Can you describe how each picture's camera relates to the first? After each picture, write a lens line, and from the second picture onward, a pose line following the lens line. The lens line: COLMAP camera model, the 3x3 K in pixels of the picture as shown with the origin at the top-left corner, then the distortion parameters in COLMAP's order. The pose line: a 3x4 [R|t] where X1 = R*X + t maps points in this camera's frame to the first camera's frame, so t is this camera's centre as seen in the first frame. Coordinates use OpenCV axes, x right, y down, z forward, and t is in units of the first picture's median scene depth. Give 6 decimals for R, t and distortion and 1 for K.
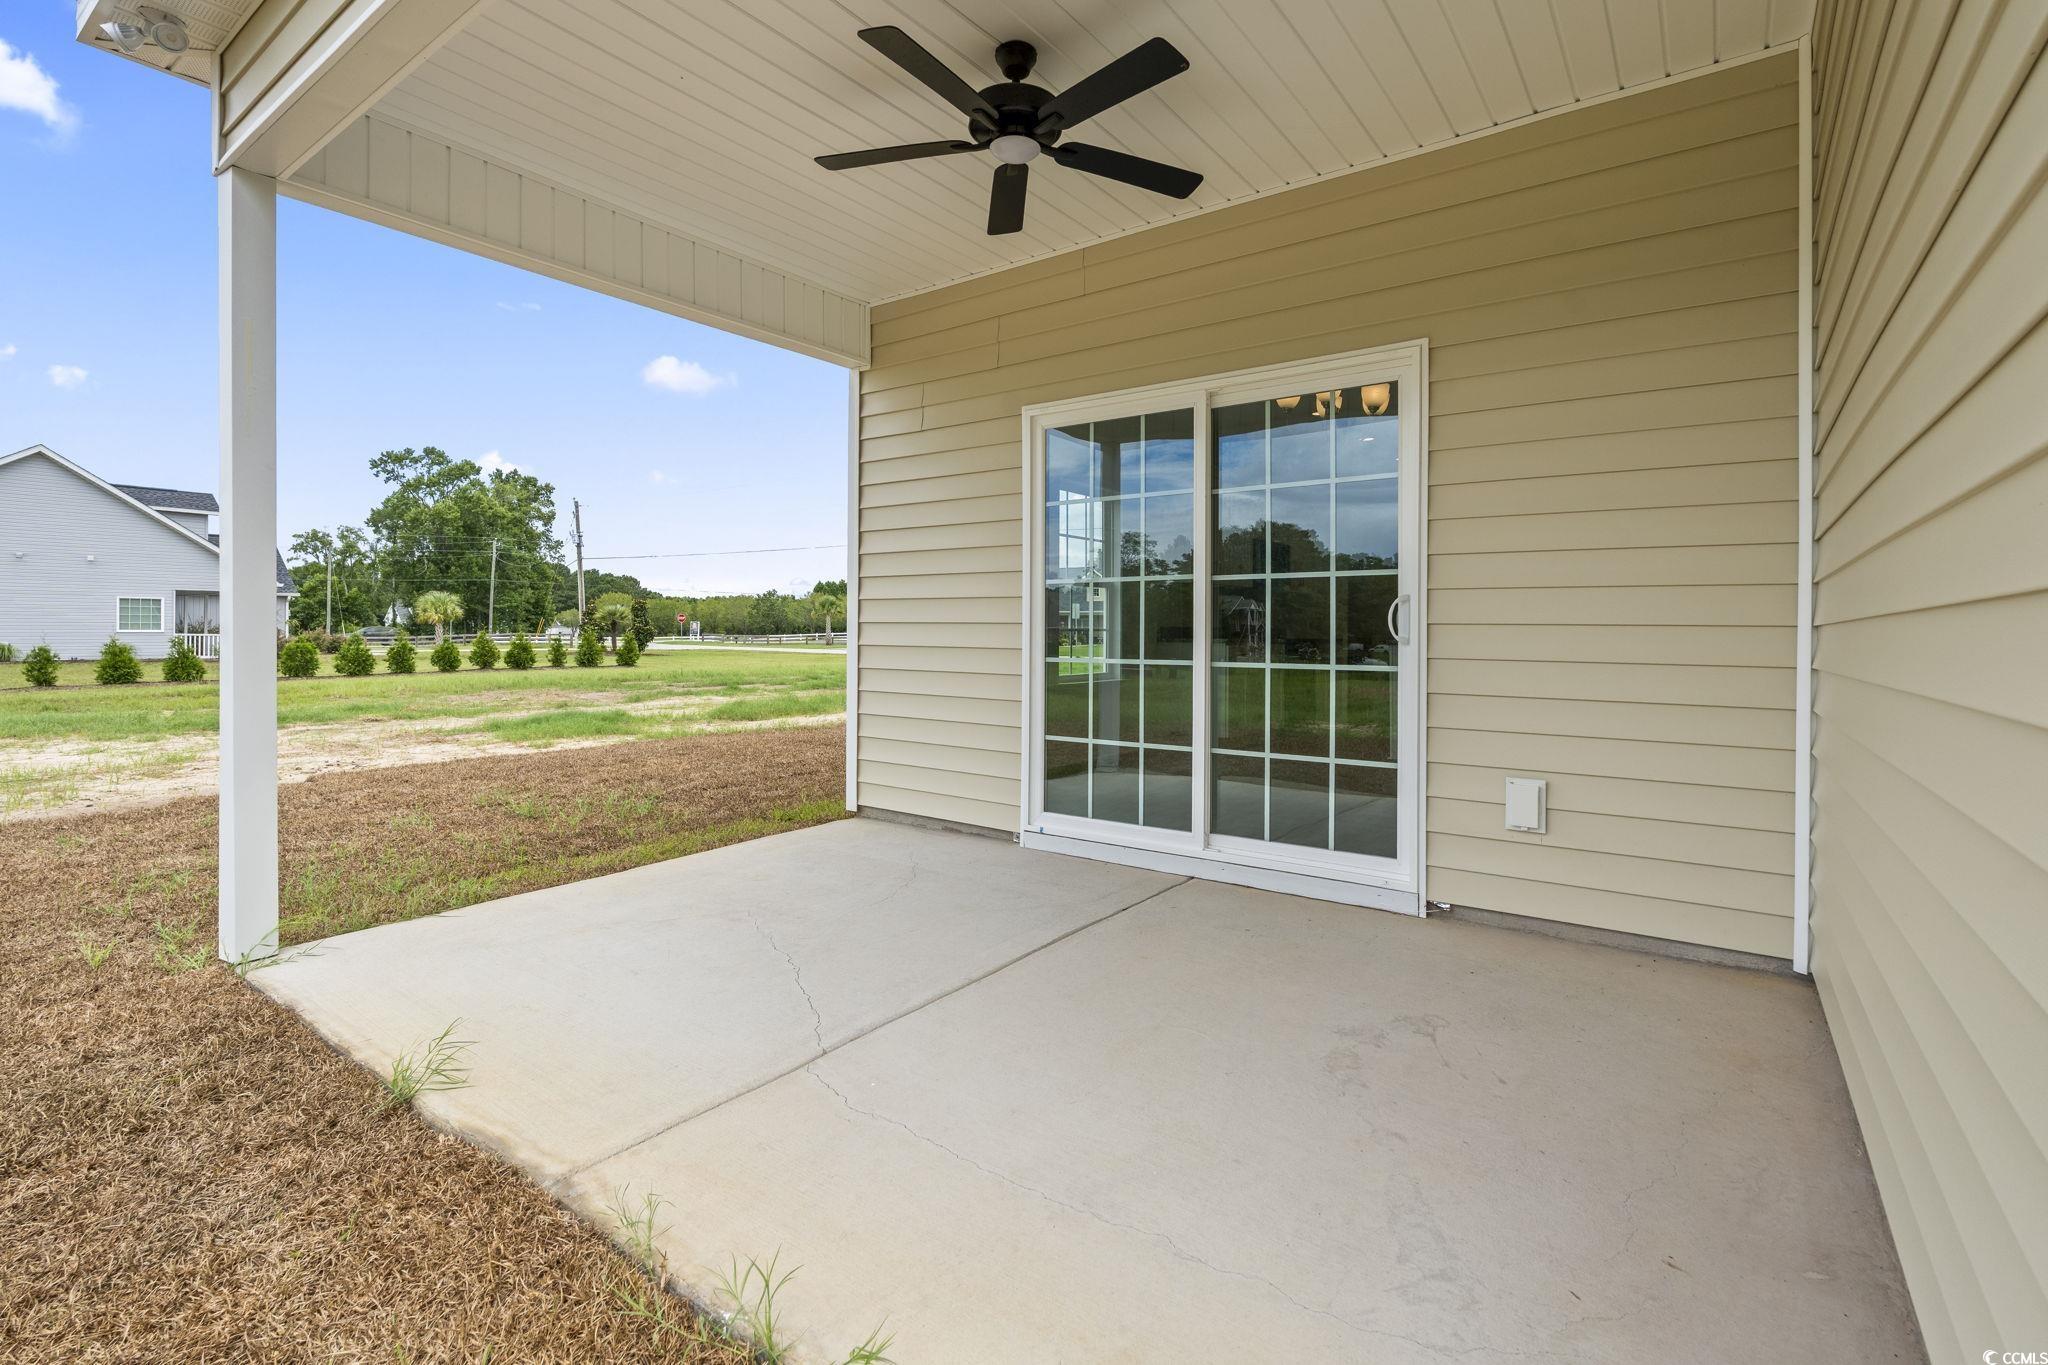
lens RADIAL K [[925.5, 0, 1037.1], [0, 925.5, 628.9], [0, 0, 1]] dist [-0.001161, -0.000079]
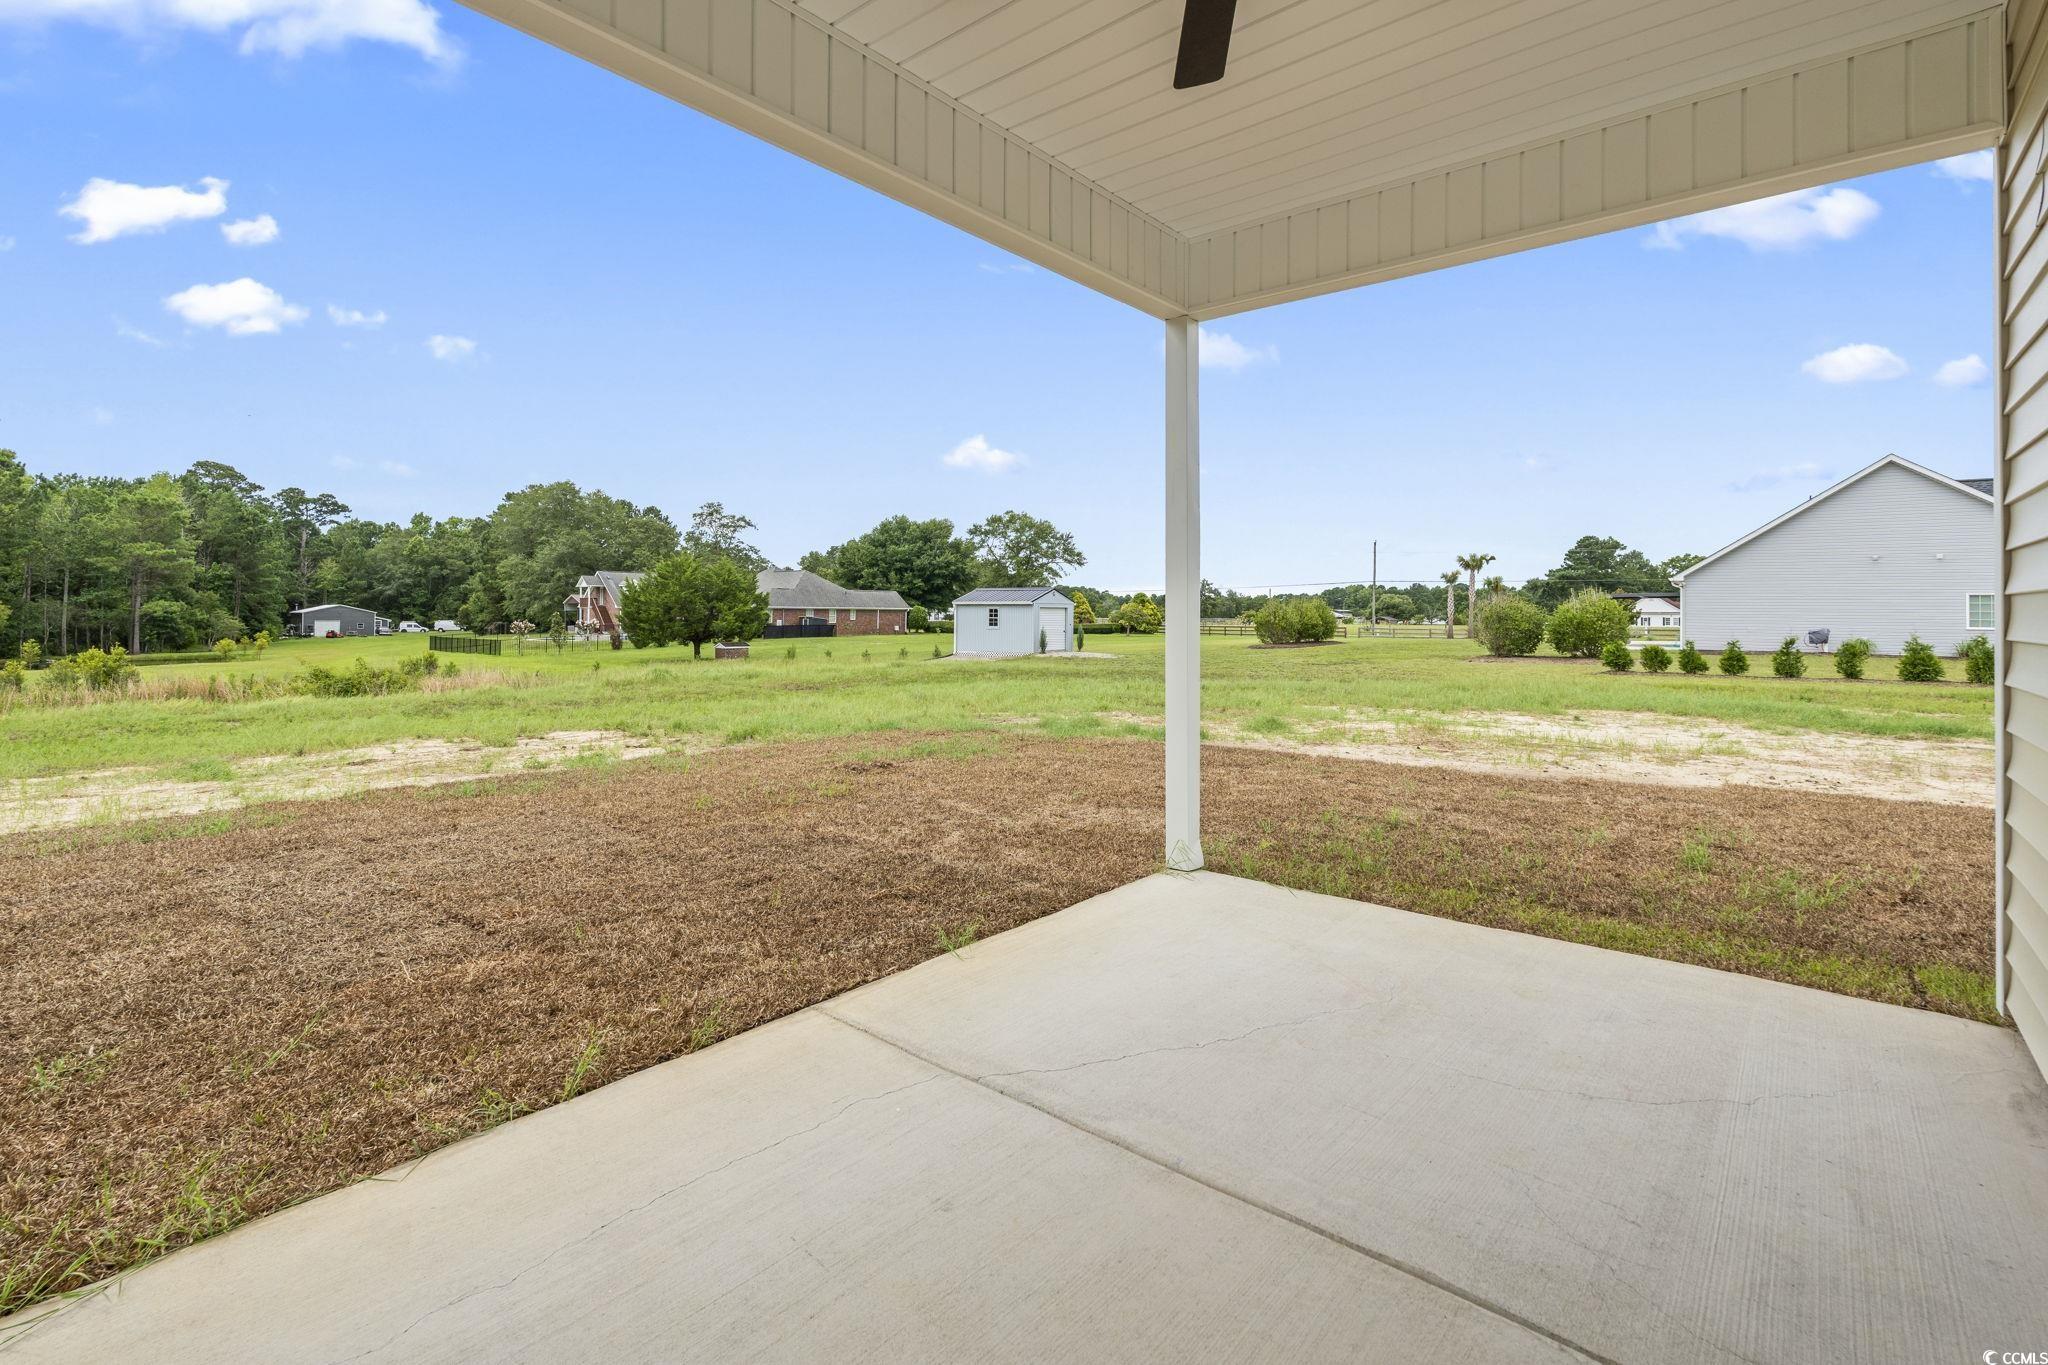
lens RADIAL K [[925.5, 0, 1037.1], [0, 925.5, 628.9], [0, 0, 1]] dist [-0.001161, -0.000079]
pose [[-0.061515, 0.007475, -0.998078, 0.147642], [-0.004311, 0.999961, 0.007755, -0.001214], [0.998097, 0.004780, -0.061481, 0.237132]]
